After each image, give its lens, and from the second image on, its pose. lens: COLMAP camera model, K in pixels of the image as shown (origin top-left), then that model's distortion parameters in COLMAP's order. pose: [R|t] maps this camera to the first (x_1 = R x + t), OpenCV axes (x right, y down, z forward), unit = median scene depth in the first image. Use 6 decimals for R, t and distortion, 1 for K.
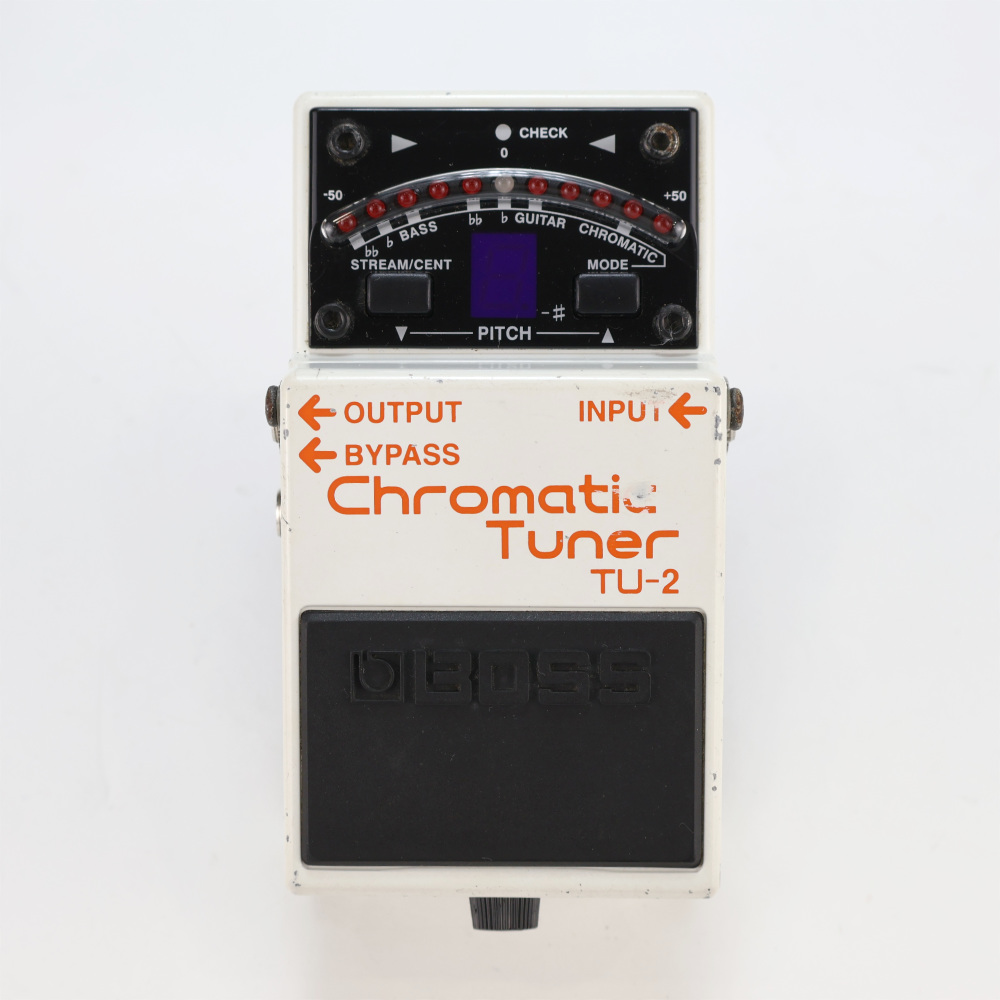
lens RADIAL K [[1905.8, 0, 500.0], [0, 1905.8, 500.0], [0, 0, 1]] dist [-0.005157, -0.027935]
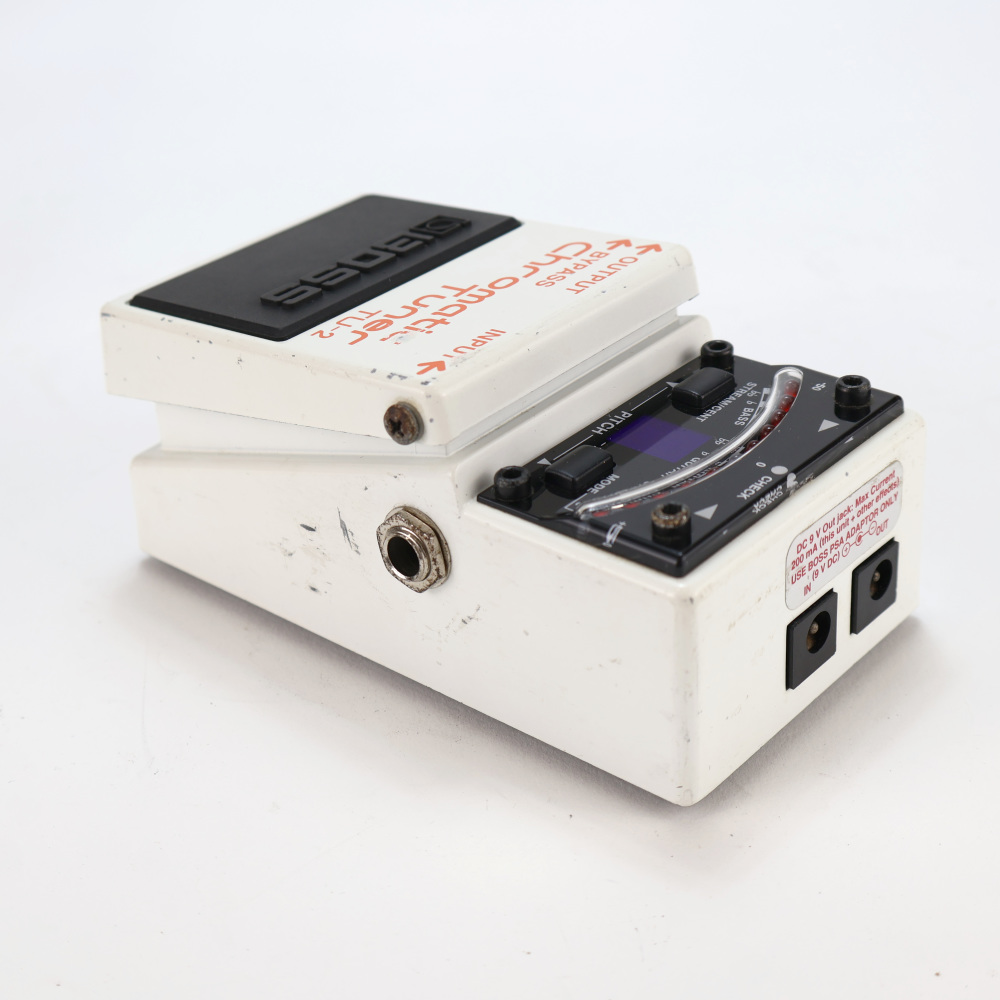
lens RADIAL K [[1905.8, 0, 500.0], [0, 1905.8, 500.0], [0, 0, 1]] dist [-0.005157, -0.027935]
pose [[-0.646430, 0.426250, -0.632802, 0.740078], [-0.760675, -0.295728, 0.577857, -0.676205], [0.059174, 0.854901, 0.515405, 0.536636]]
